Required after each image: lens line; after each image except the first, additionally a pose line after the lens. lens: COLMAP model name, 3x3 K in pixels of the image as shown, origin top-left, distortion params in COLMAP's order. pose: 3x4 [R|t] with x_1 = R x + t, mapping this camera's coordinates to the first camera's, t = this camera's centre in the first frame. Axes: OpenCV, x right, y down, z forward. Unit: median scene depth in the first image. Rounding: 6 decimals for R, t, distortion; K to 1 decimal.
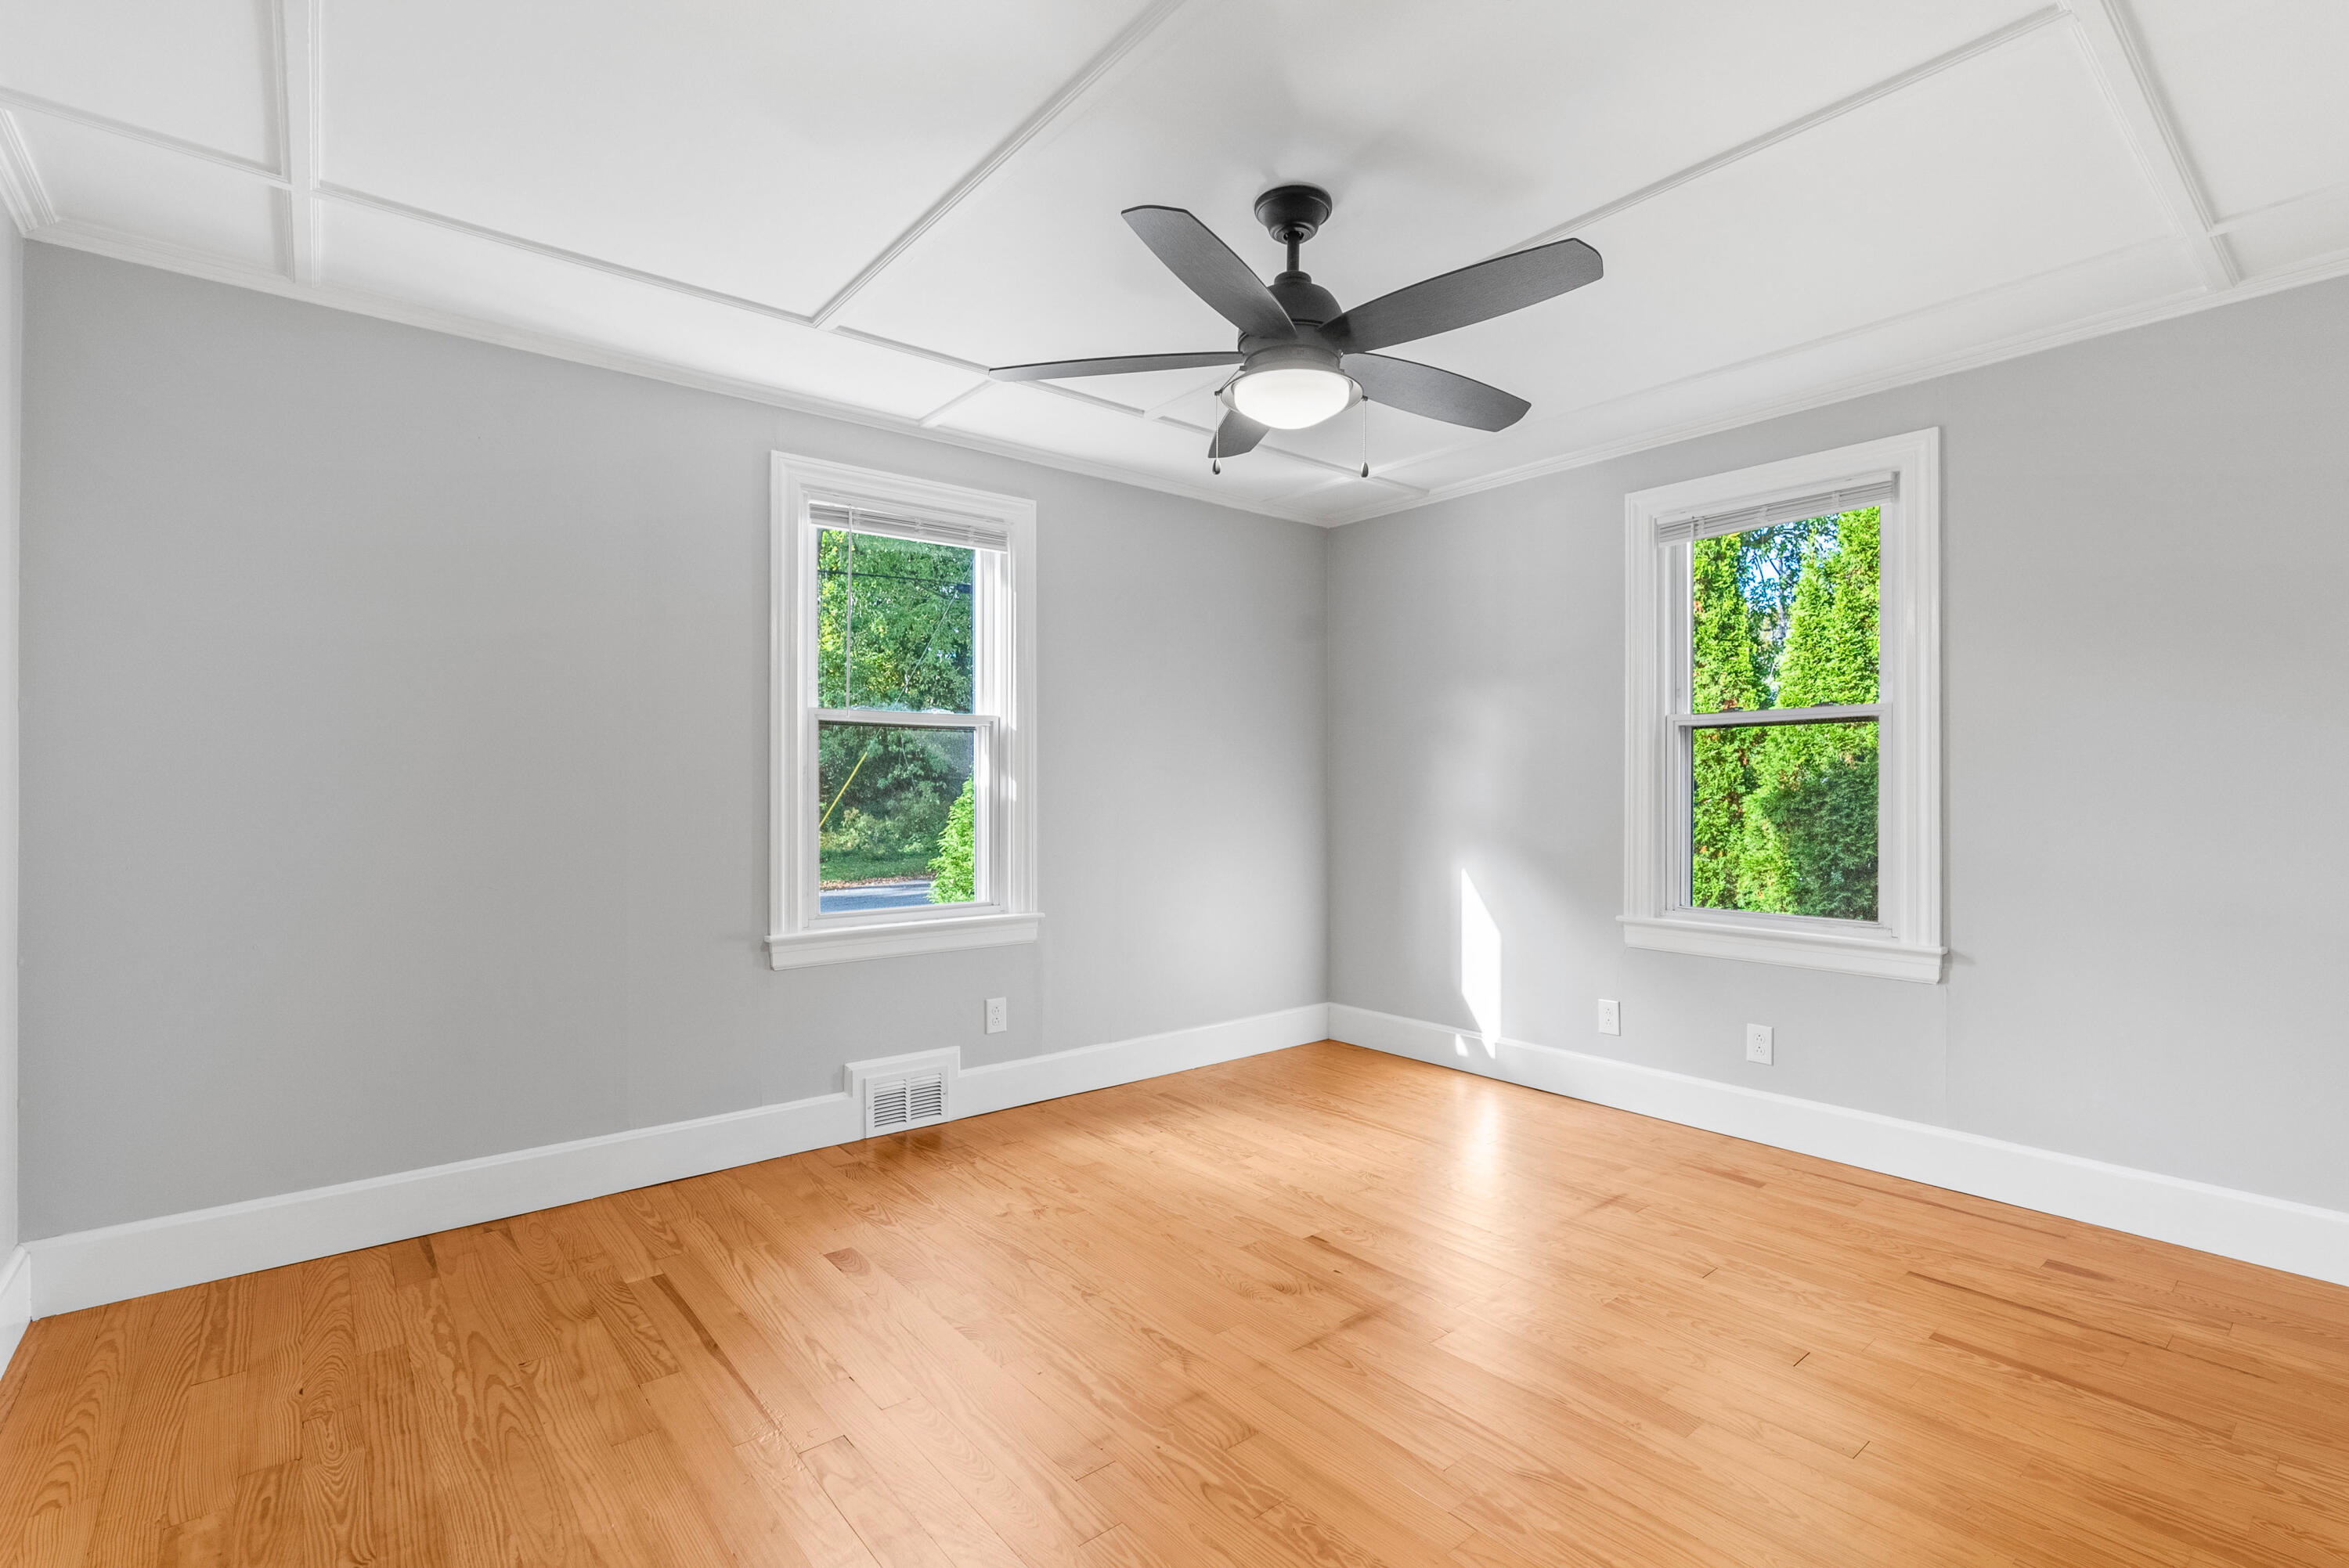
lens RADIAL K [[1064.2, 0, 1192.9], [0, 1064.2, 785.8], [0, 0, 1]] dist [-0.015403, 0.005791]
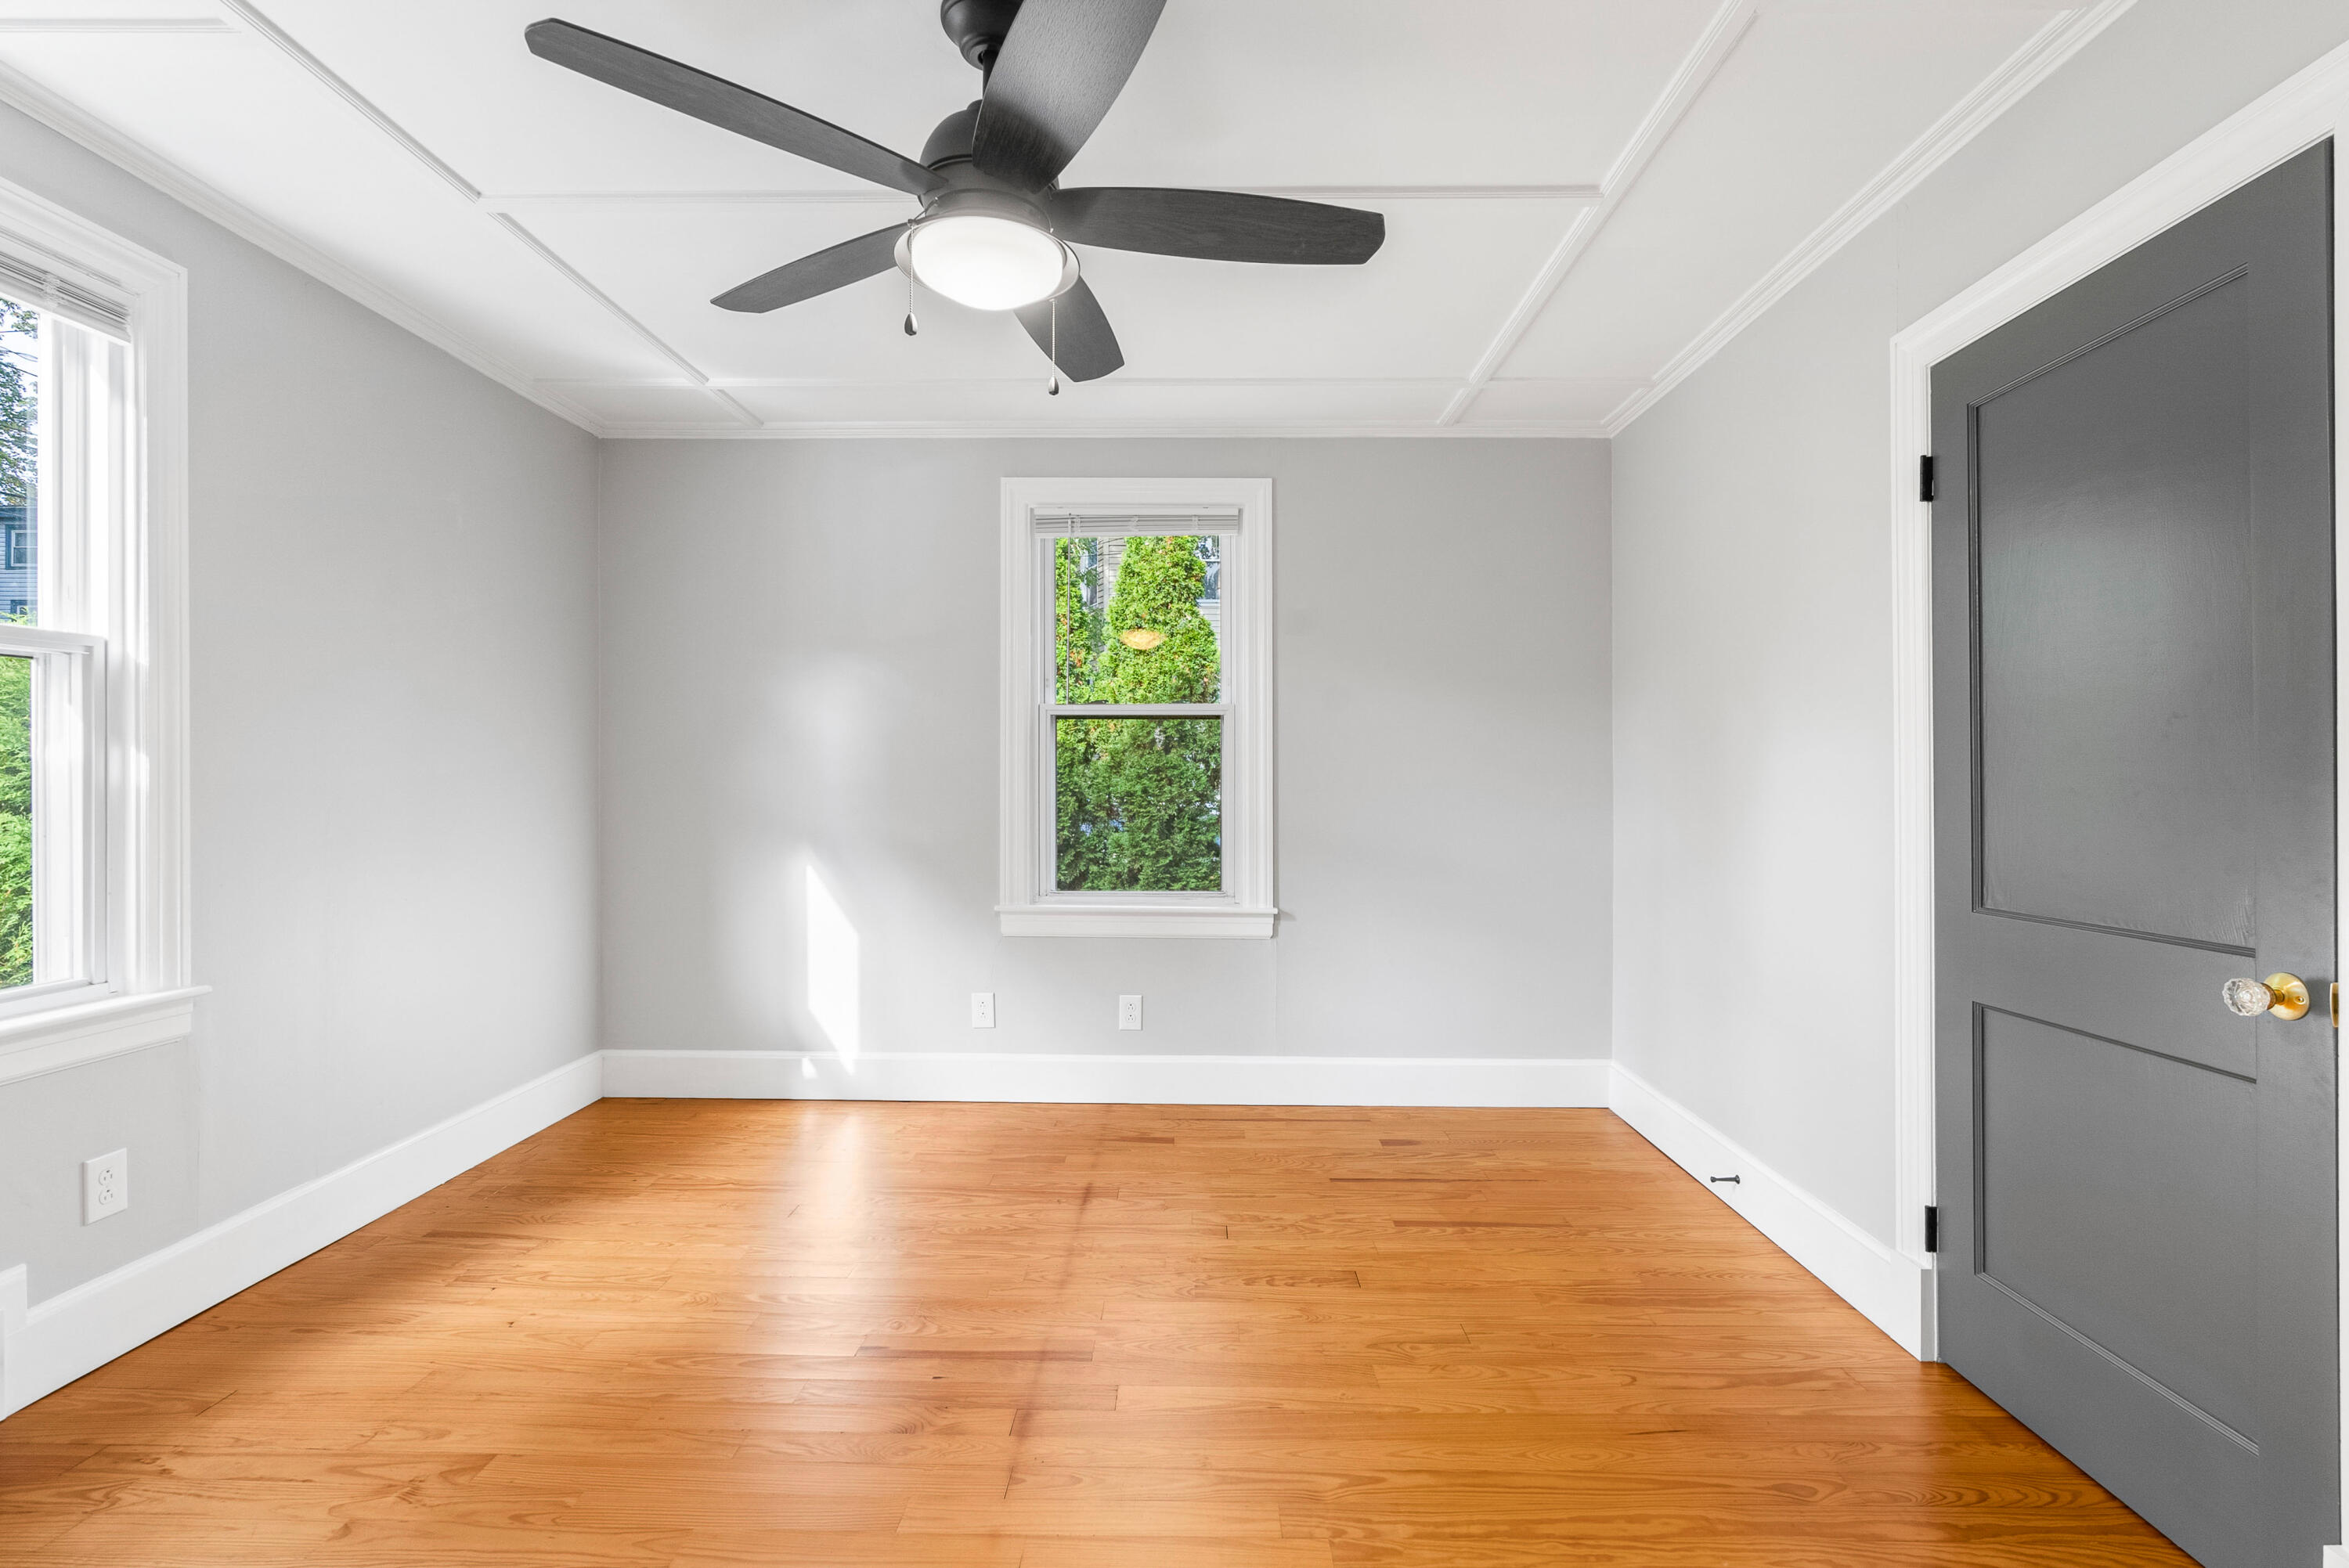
lens RADIAL K [[1064.2, 0, 1179.1], [0, 1064.2, 781.2], [0, 0, 1]] dist [-0.015403, 0.005791]
pose [[0.654954, 0.002013, 0.755666, -0.256910], [-0.005446, 0.999983, 0.002056, 0.004799], [-0.755649, -0.005463, 0.654954, 0.253053]]
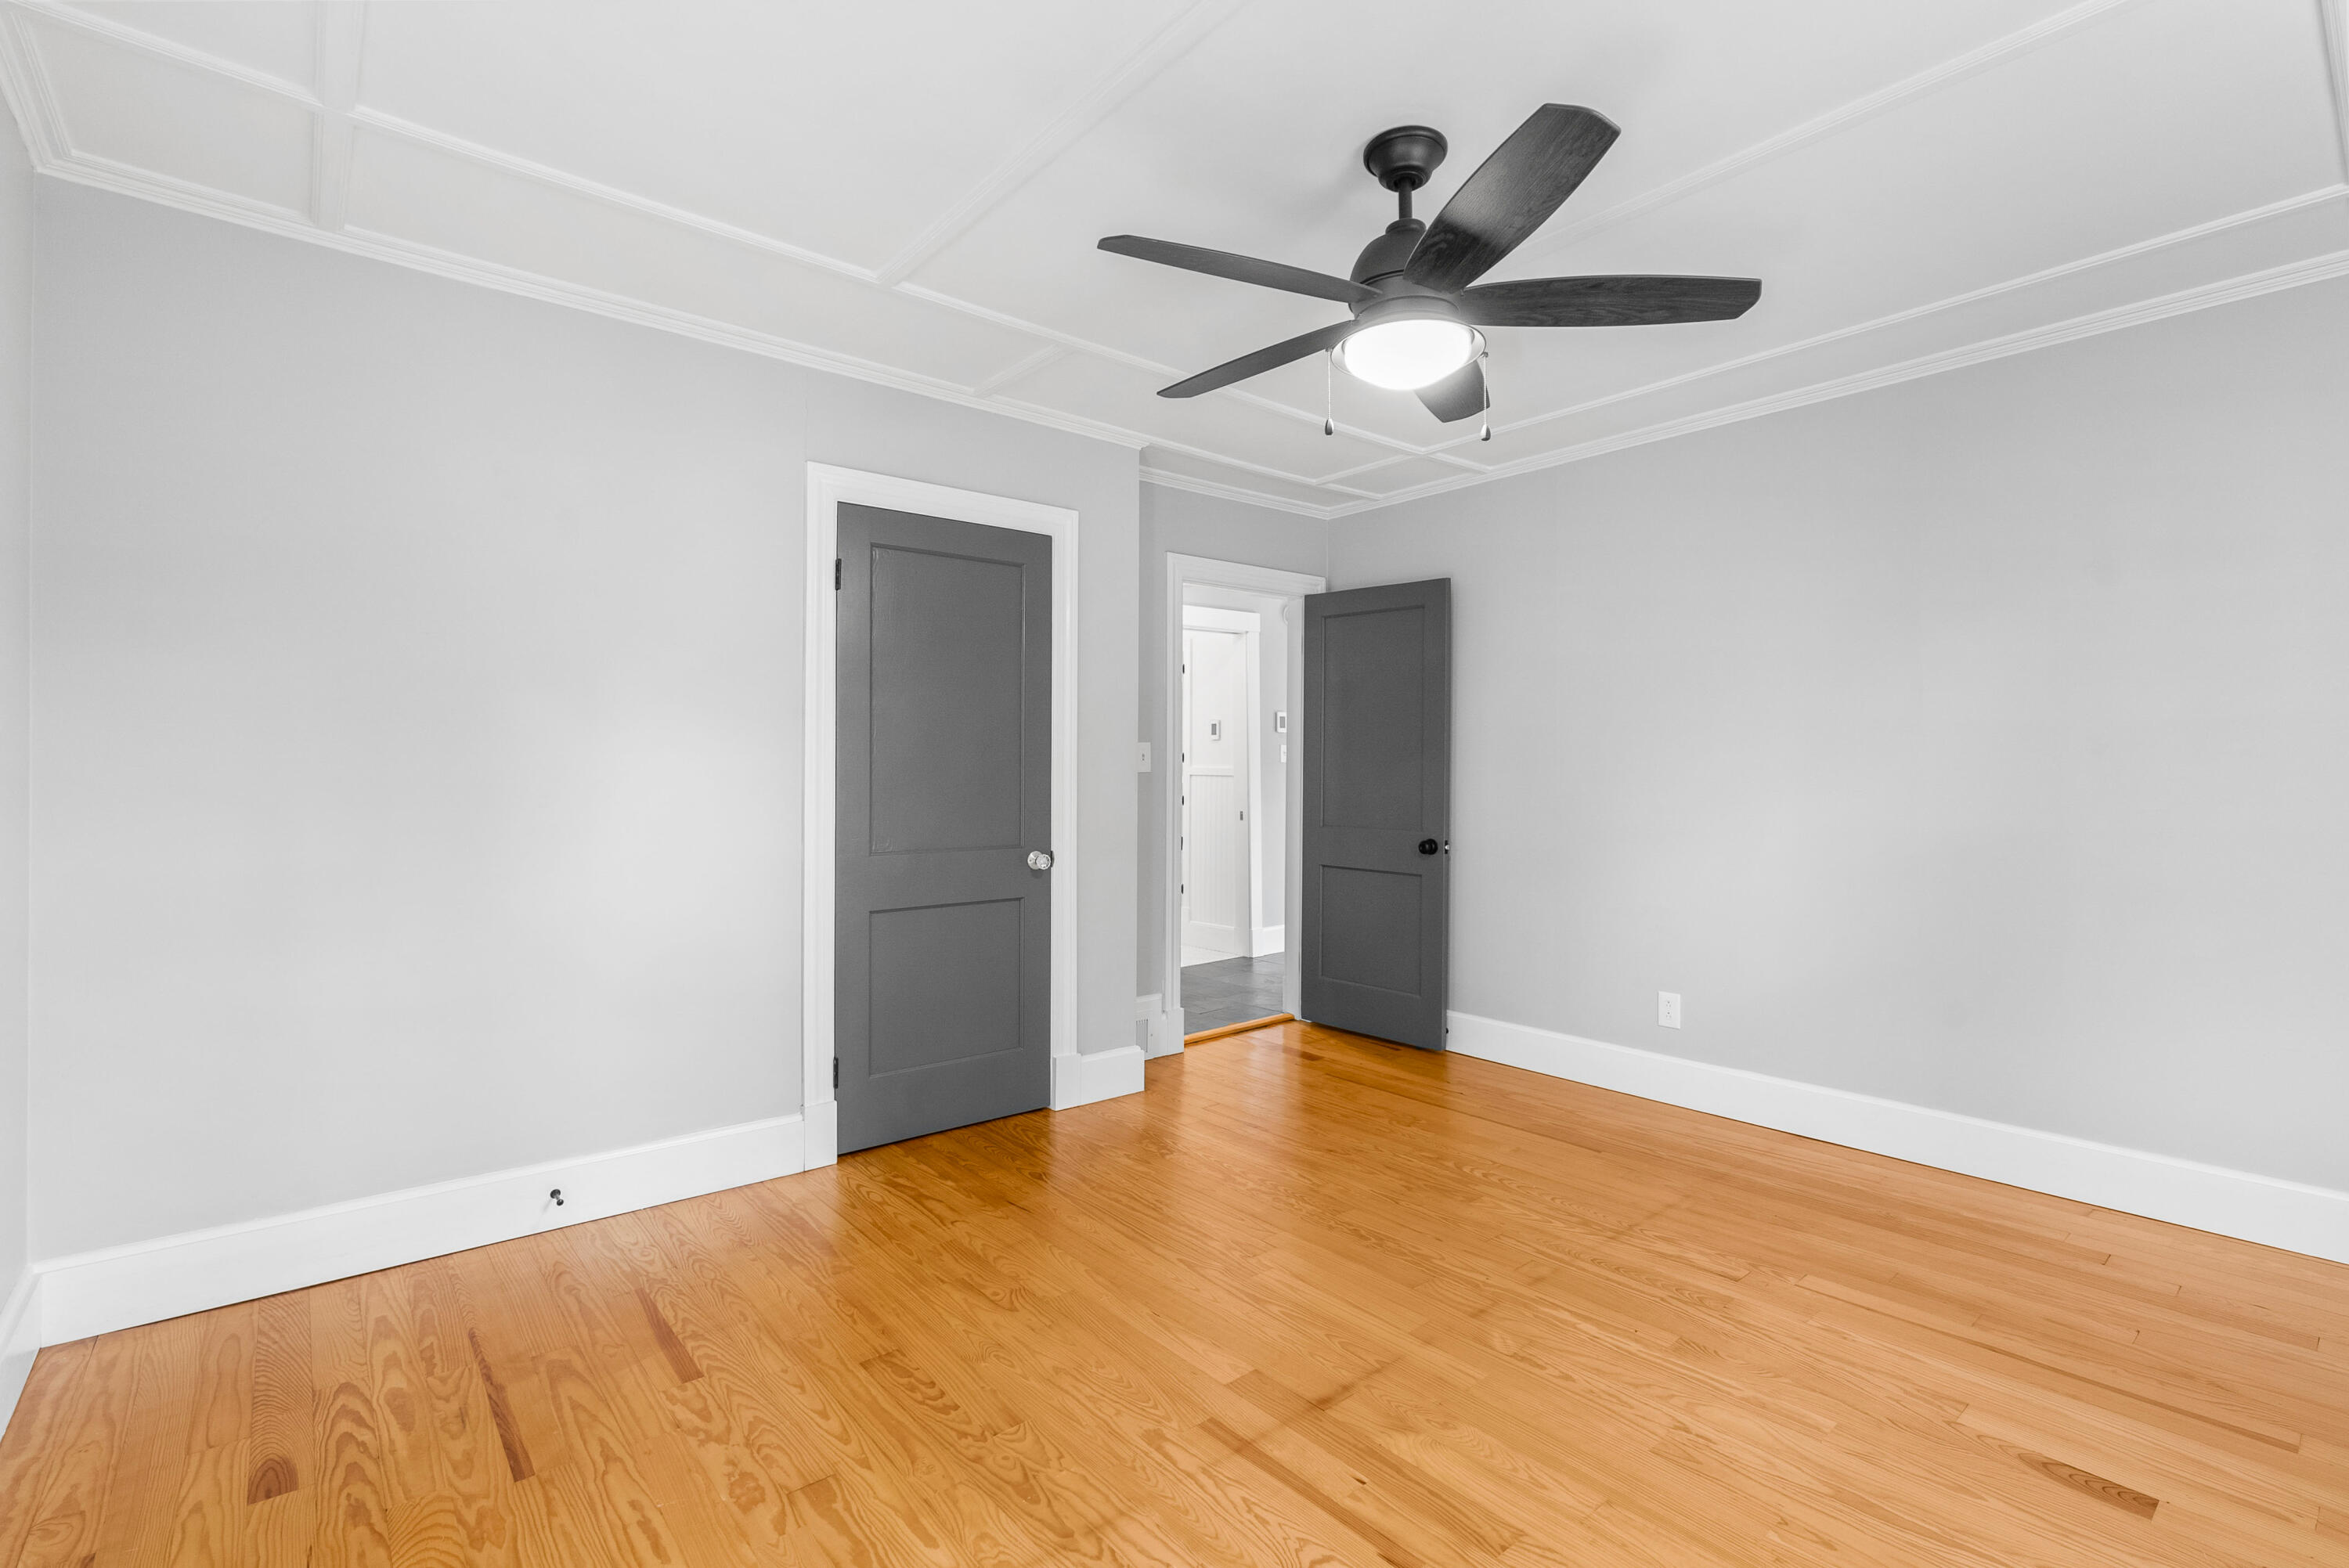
lens RADIAL K [[1064.2, 0, 1173.6], [0, 1064.2, 780.4], [0, 0, 1]] dist [-0.015403, 0.005791]
pose [[-0.999981, -0.003853, 0.004739, 0.189287], [-0.003850, 0.999992, 0.000631, 0.005071], [-0.004741, 0.000613, -0.999989, 1.243598]]
